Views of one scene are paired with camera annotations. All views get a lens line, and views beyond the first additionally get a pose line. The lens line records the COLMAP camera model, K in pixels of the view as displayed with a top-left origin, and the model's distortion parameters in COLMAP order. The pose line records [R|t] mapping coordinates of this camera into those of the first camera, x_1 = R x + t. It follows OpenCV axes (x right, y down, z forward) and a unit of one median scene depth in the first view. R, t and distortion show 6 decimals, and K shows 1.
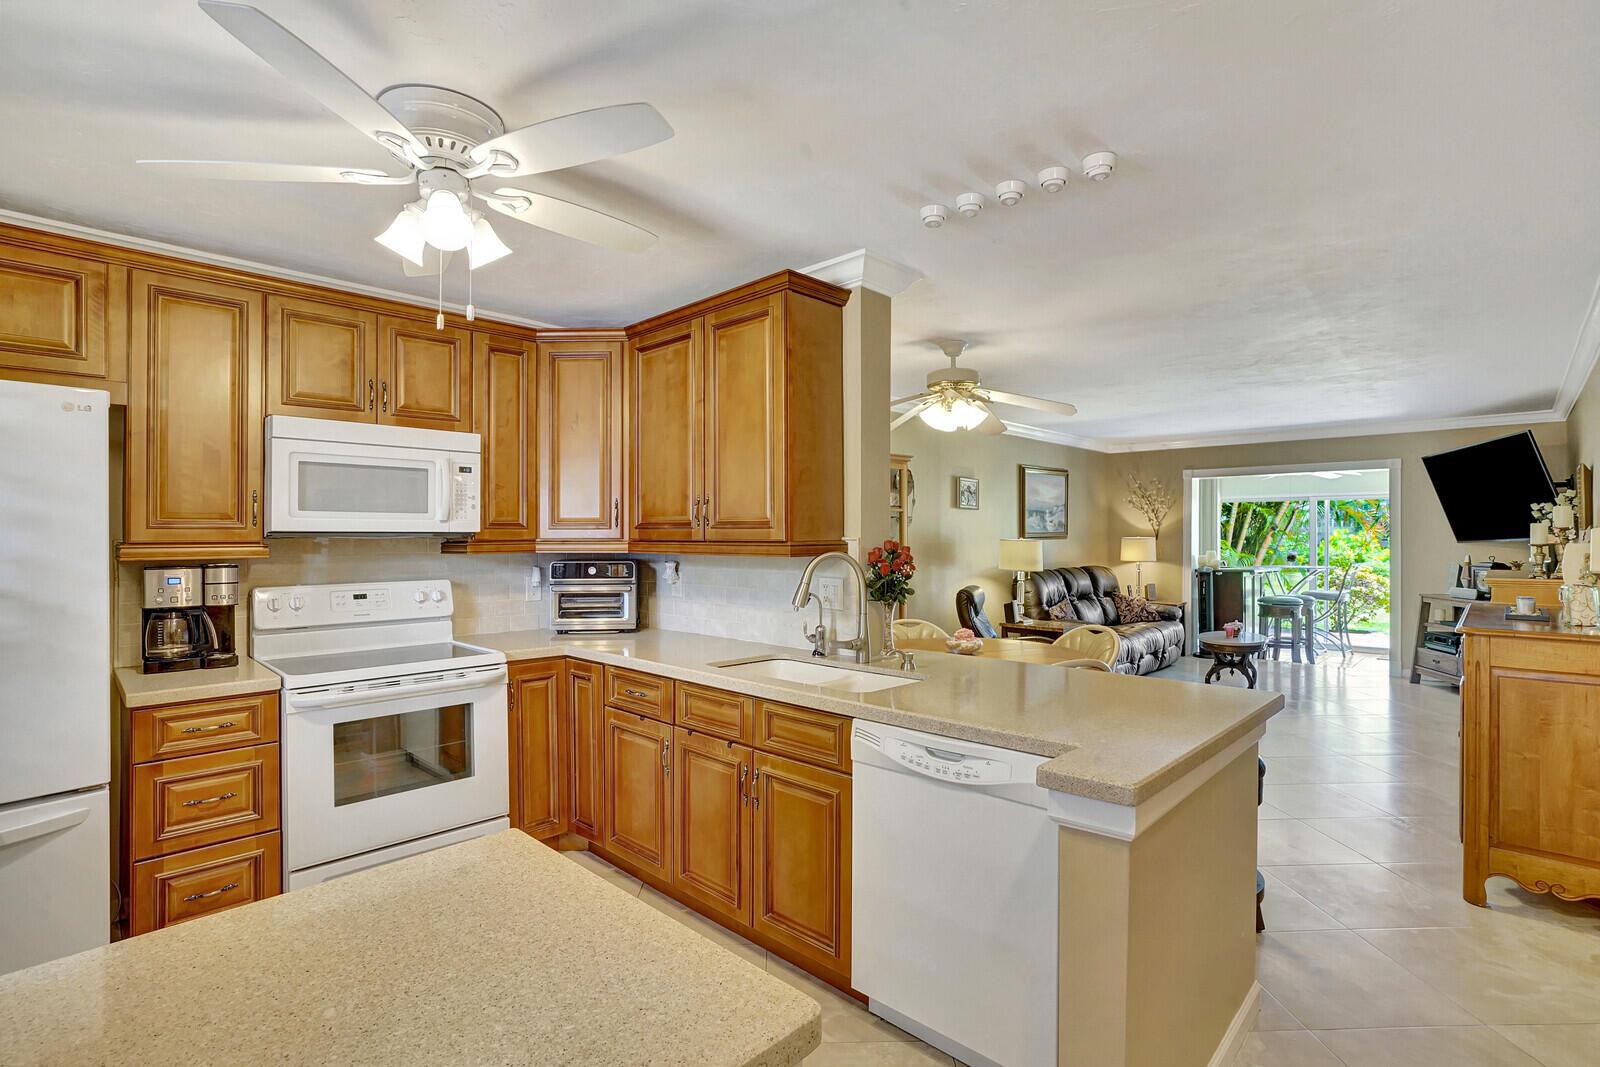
lens RADIAL K [[761.6, 0, 792.4], [0, 761.6, 537.5], [0, 0, 1]] dist [-0.047157, 0.018208]
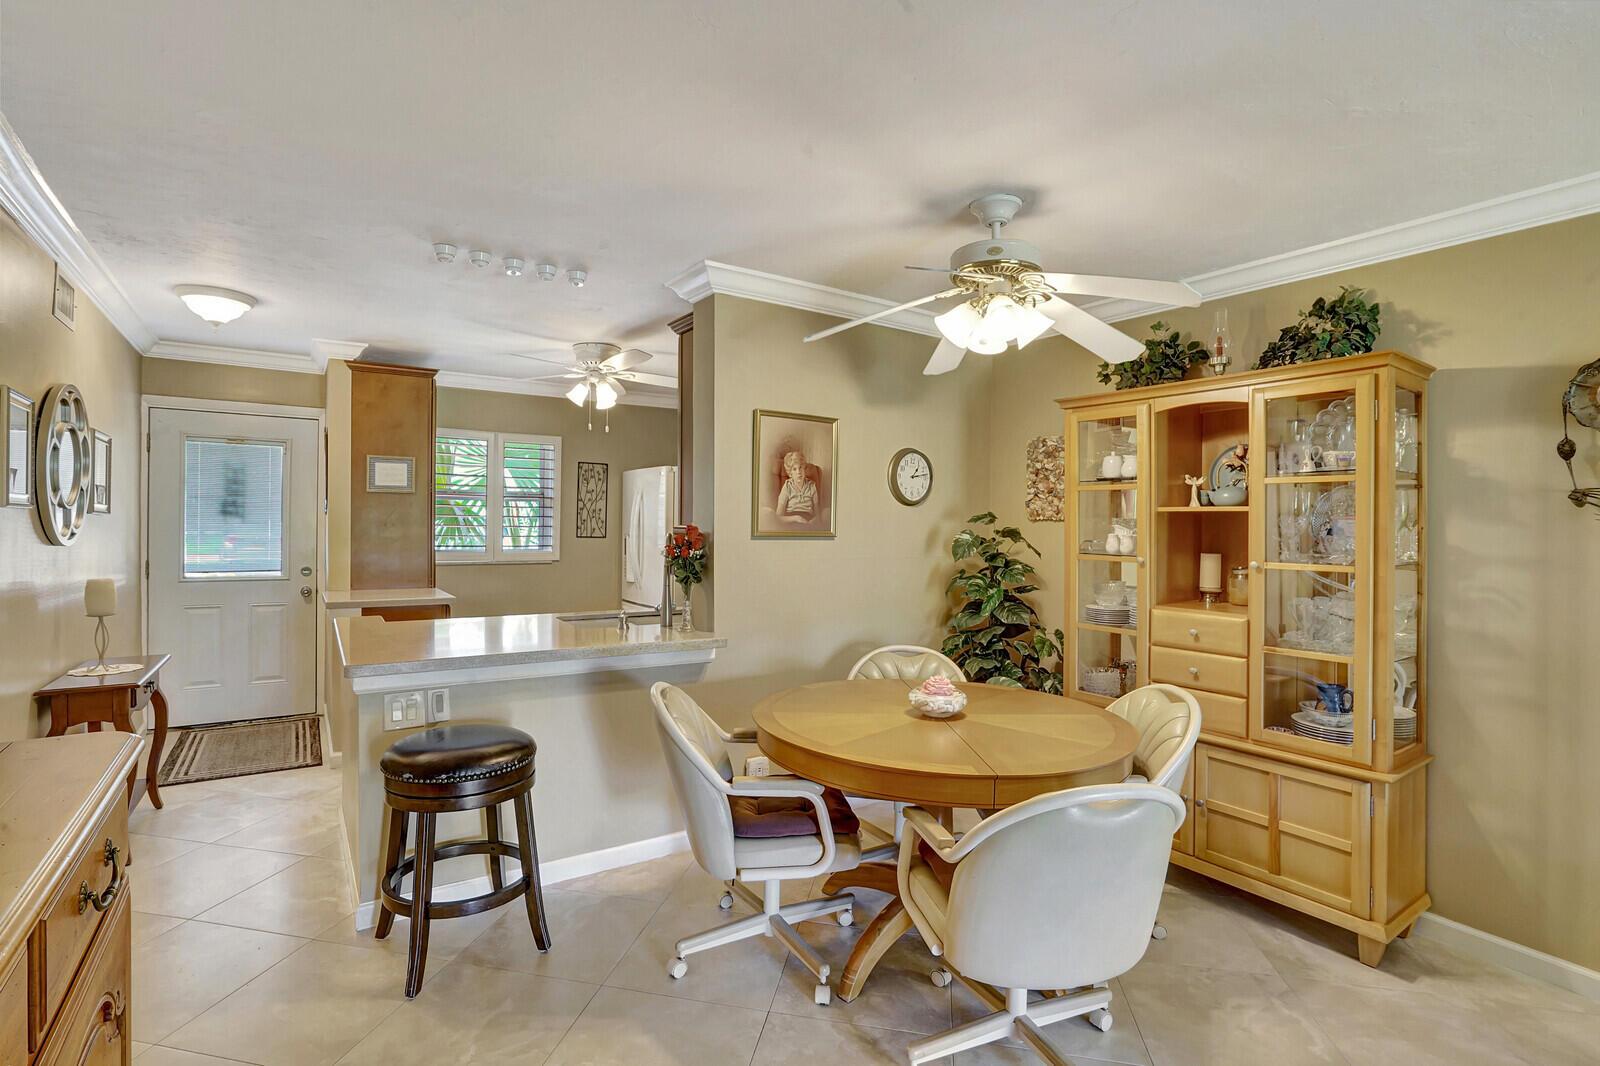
lens RADIAL K [[749.3, 0, 796.2], [0, 749.3, 537.5], [0, 0, 1]] dist [-0.073150, 0.031244]
pose [[-0.199051, 0.023722, -0.979702, 0.452636], [-0.016334, 0.999488, 0.027520, -0.004188], [0.979853, 0.021481, -0.198561, 0.544162]]
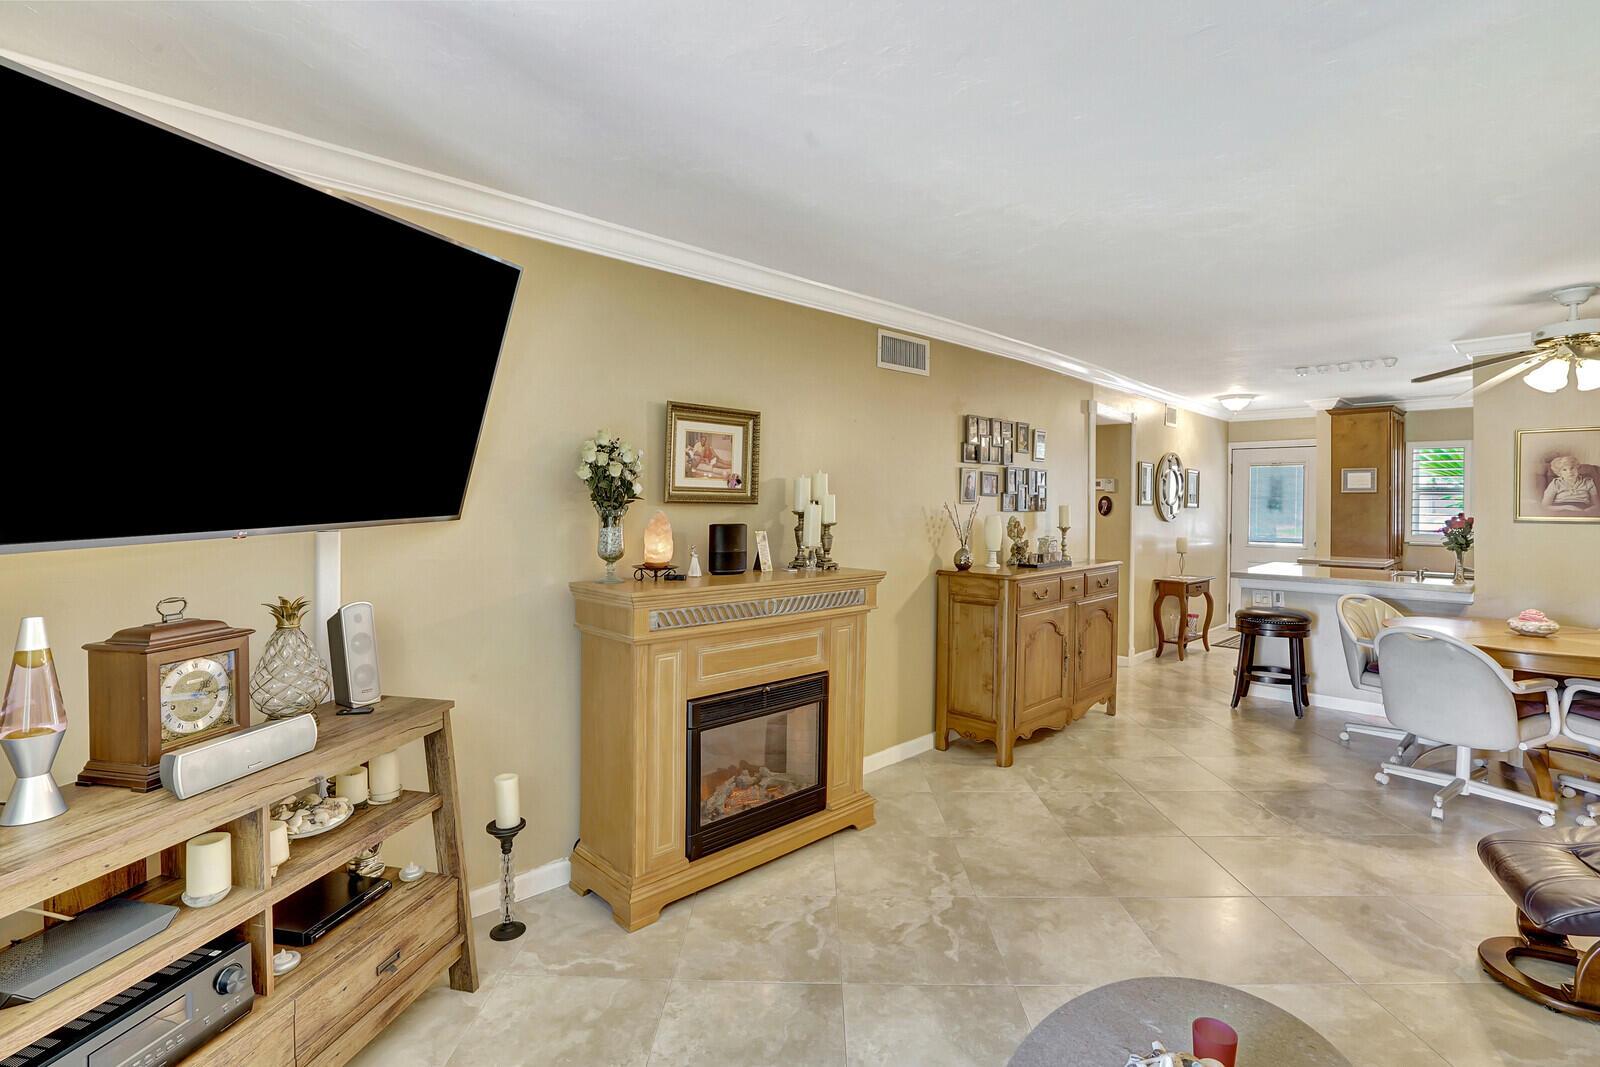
lens RADIAL K [[768.7, 0, 798.7], [0, 768.7, 505.1], [0, 0, 1]] dist [-0.048370, 0.018282]
pose [[-0.999812, 0.000586, 0.019402, 0.605017], [0.000659, 0.999993, 0.003774, -0.007619], [-0.019399, 0.003786, -0.999805, 1.056446]]
